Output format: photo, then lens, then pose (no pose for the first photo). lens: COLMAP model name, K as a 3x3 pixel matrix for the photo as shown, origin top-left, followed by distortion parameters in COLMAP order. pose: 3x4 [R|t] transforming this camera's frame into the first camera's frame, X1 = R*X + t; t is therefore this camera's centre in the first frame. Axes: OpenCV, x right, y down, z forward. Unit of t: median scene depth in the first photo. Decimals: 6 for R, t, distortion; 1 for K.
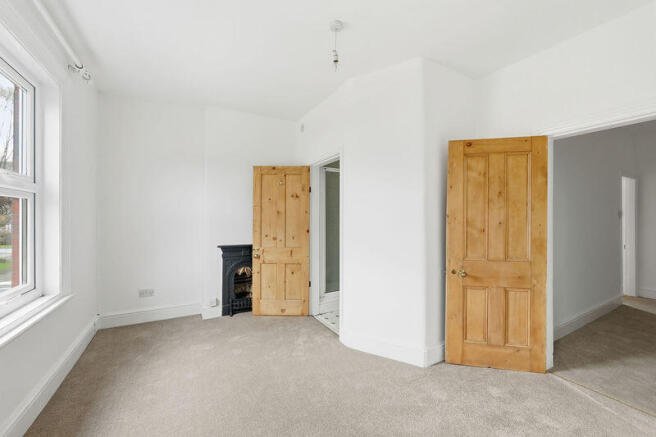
lens RADIAL K [[265.3, 0, 331.9], [0, 265.3, 214.7], [0, 0, 1]] dist [-0.004258, 0.000527]
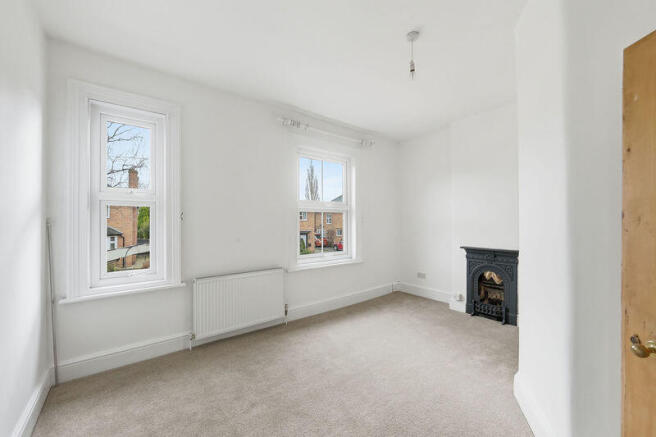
lens RADIAL K [[265.3, 0, 331.9], [0, 265.3, 214.7], [0, 0, 1]] dist [-0.004258, 0.000527]
pose [[0.155367, -0.028997, -0.987431, 0.593971], [0.016091, 0.999511, -0.026820, 0.006949], [0.987726, -0.011722, 0.155757, 0.315054]]
